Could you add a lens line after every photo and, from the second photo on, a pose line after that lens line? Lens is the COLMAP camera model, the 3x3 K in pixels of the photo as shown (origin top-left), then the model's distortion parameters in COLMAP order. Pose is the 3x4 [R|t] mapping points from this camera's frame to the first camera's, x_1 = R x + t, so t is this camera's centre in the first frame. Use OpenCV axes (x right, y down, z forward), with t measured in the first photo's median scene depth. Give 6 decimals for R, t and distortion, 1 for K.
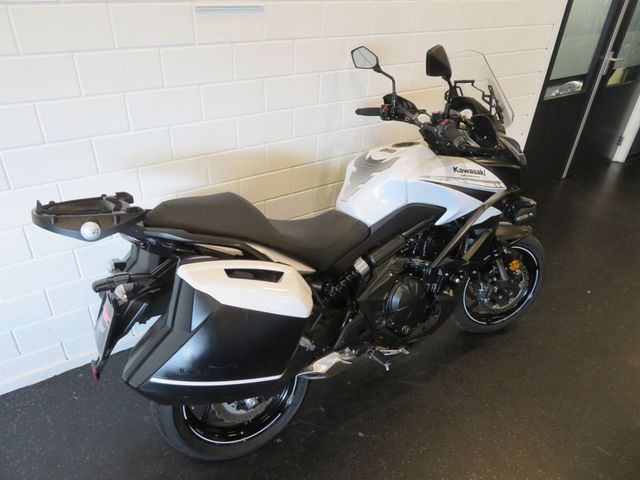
lens RADIAL K [[456.1, 0, 320.0], [0, 456.1, 240.0], [0, 0, 1]] dist [-0.008204, 0.002736]
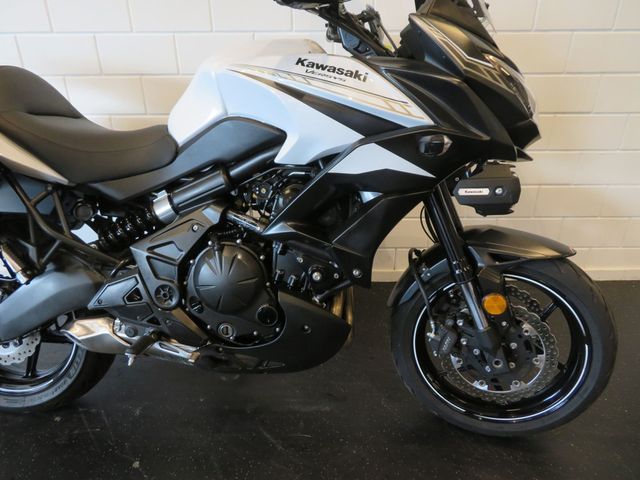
lens RADIAL K [[456.1, 0, 320.0], [0, 456.1, 240.0], [0, 0, 1]] dist [-0.008204, 0.002736]
pose [[0.821413, 0.202116, -0.533319, 0.616521], [-0.265229, 0.963205, -0.043470, 0.070937], [0.504910, 0.177158, 0.844797, 0.533252]]
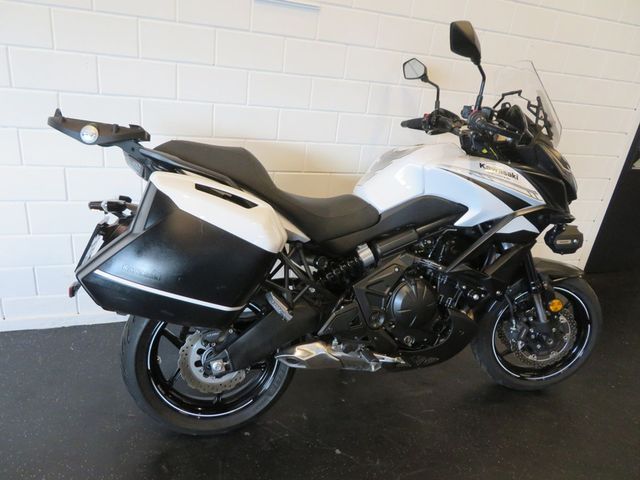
lens RADIAL K [[456.1, 0, 320.0], [0, 456.1, 240.0], [0, 0, 1]] dist [-0.008204, 0.002736]
pose [[0.967669, 0.153692, -0.199987, 0.173543], [-0.187881, 0.968233, -0.164999, 0.190708], [0.168275, 0.197238, 0.965806, 0.075557]]
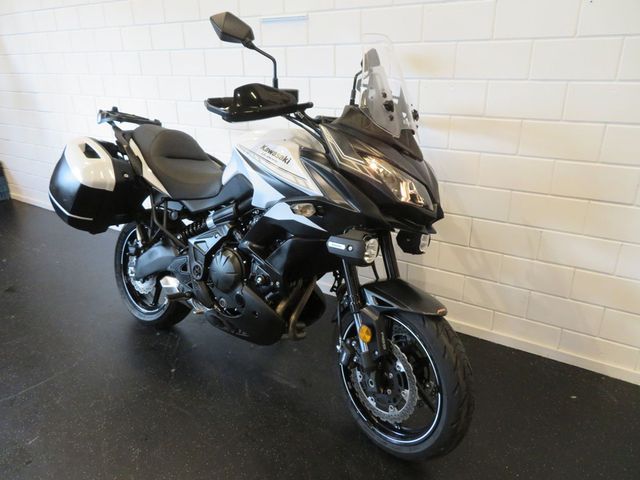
lens RADIAL K [[456.1, 0, 320.0], [0, 456.1, 240.0], [0, 0, 1]] dist [-0.008204, 0.002736]
pose [[0.381080, 0.295342, -0.876100, 1.126471], [-0.460070, 0.882525, 0.097390, -0.122793], [0.801944, 0.365954, 0.472191, 0.672211]]
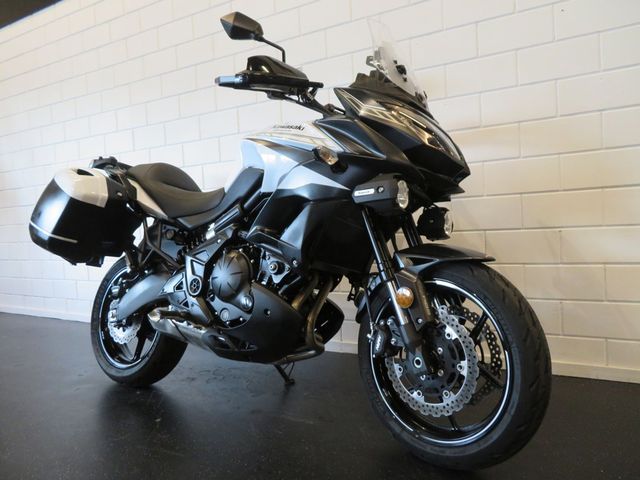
lens RADIAL K [[456.1, 0, 320.0], [0, 456.1, 240.0], [0, 0, 1]] dist [-0.008204, 0.002736]
pose [[0.442484, -0.025500, -0.896414, 1.059522], [-0.408548, 0.884106, -0.226816, 0.195733], [0.798308, 0.466591, 0.380784, 0.775387]]
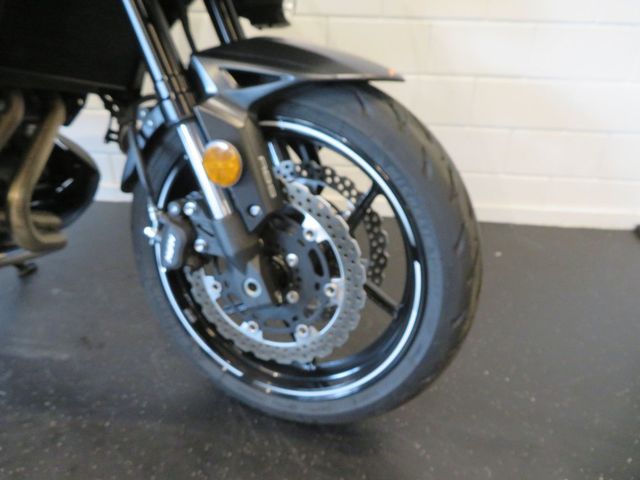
lens RADIAL K [[456.1, 0, 320.0], [0, 456.1, 240.0], [0, 0, 1]] dist [-0.008204, 0.002736]
pose [[0.775388, 0.278421, -0.566794, 0.742361], [-0.326034, 0.945181, 0.018270, 0.086444], [0.540810, 0.170628, 0.823657, 0.967060]]
